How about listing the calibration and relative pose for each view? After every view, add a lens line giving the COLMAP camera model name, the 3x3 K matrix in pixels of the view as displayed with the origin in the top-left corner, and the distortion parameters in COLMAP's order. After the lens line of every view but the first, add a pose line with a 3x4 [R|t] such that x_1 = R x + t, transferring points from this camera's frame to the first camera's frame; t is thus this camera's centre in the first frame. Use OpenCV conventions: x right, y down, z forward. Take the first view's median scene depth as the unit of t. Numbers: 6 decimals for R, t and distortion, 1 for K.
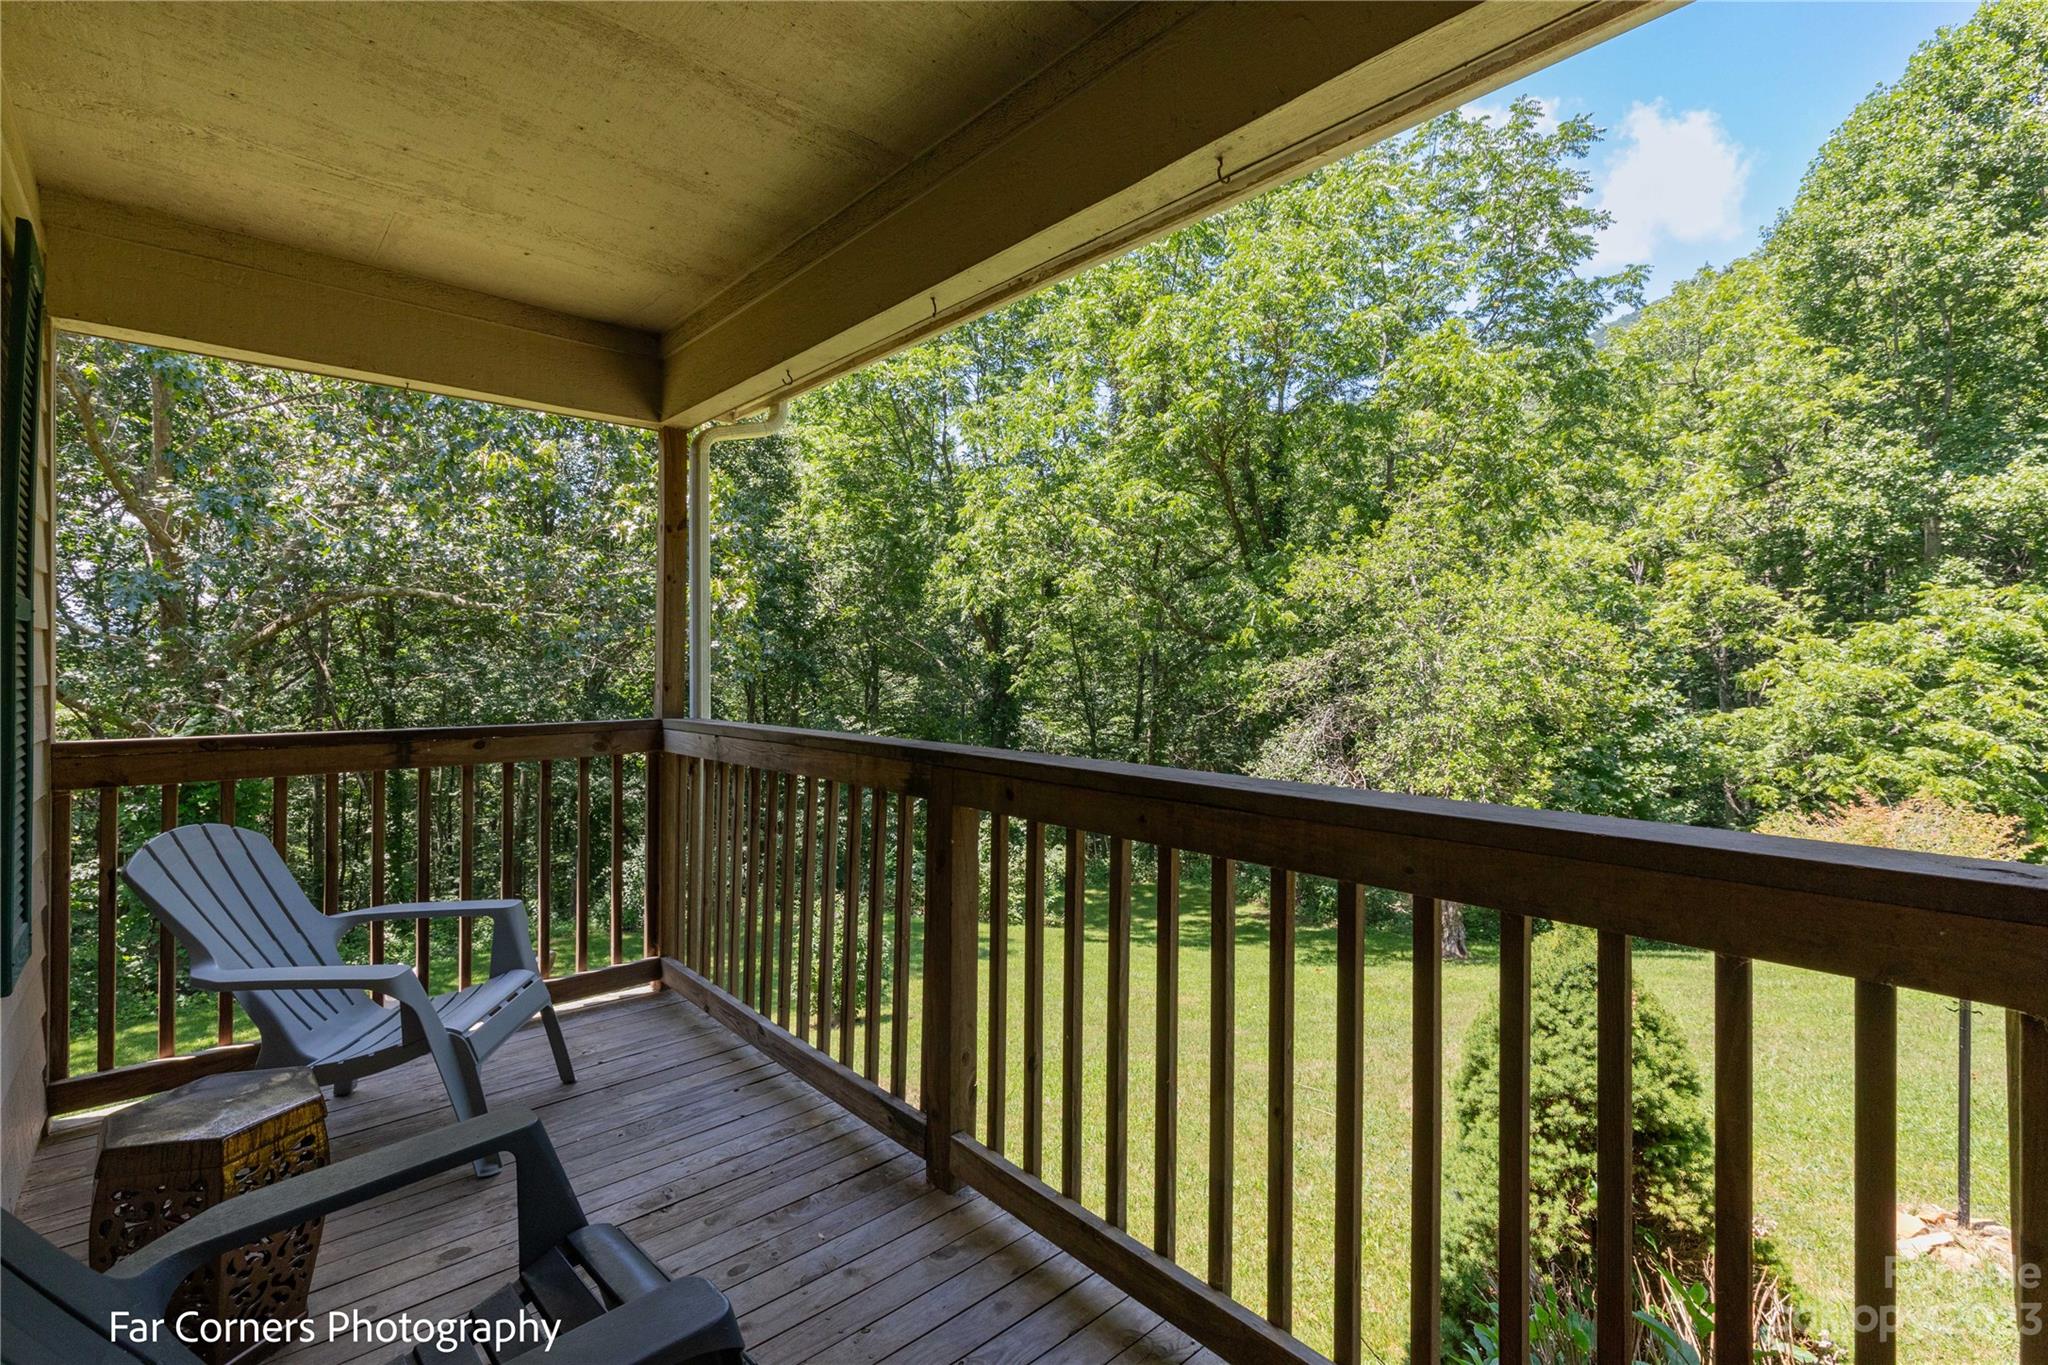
lens RADIAL K [[931.5, 0, 1019.6], [0, 931.5, 662.7], [0, 0, 1]] dist [0.000648, -0.000174]
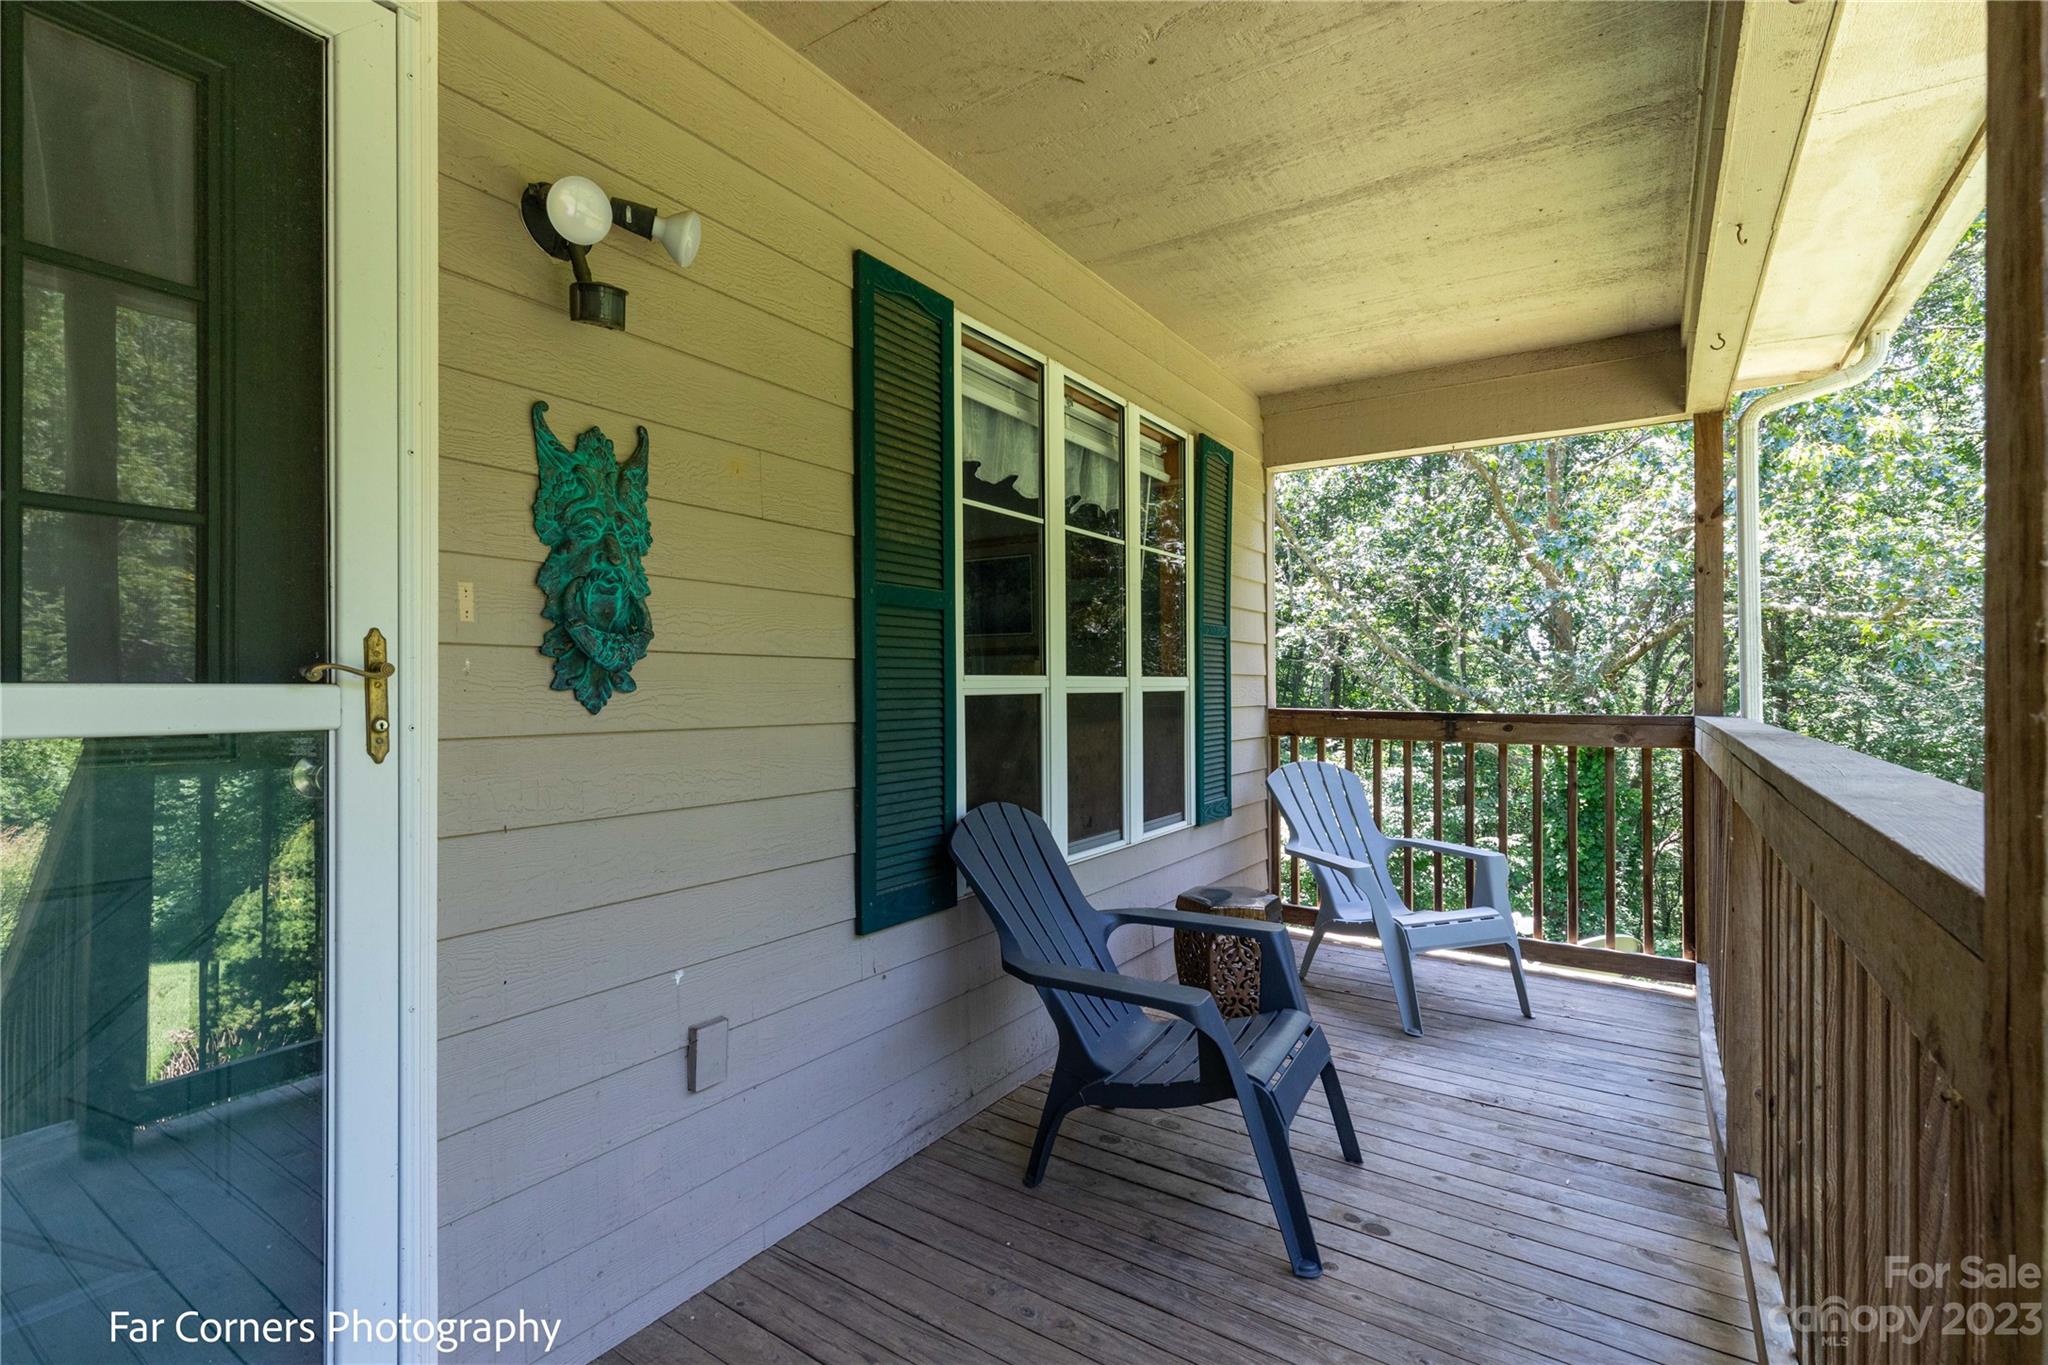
lens RADIAL K [[931.5, 0, 1010.5], [0, 931.5, 685.0], [0, 0, 1]] dist [0.000648, -0.000174]
pose [[0.229979, 0.000430, -0.973196, 0.575619], [-0.004768, 0.999988, -0.000684, 0.046762], [0.973184, 0.004797, 0.229978, 0.117910]]
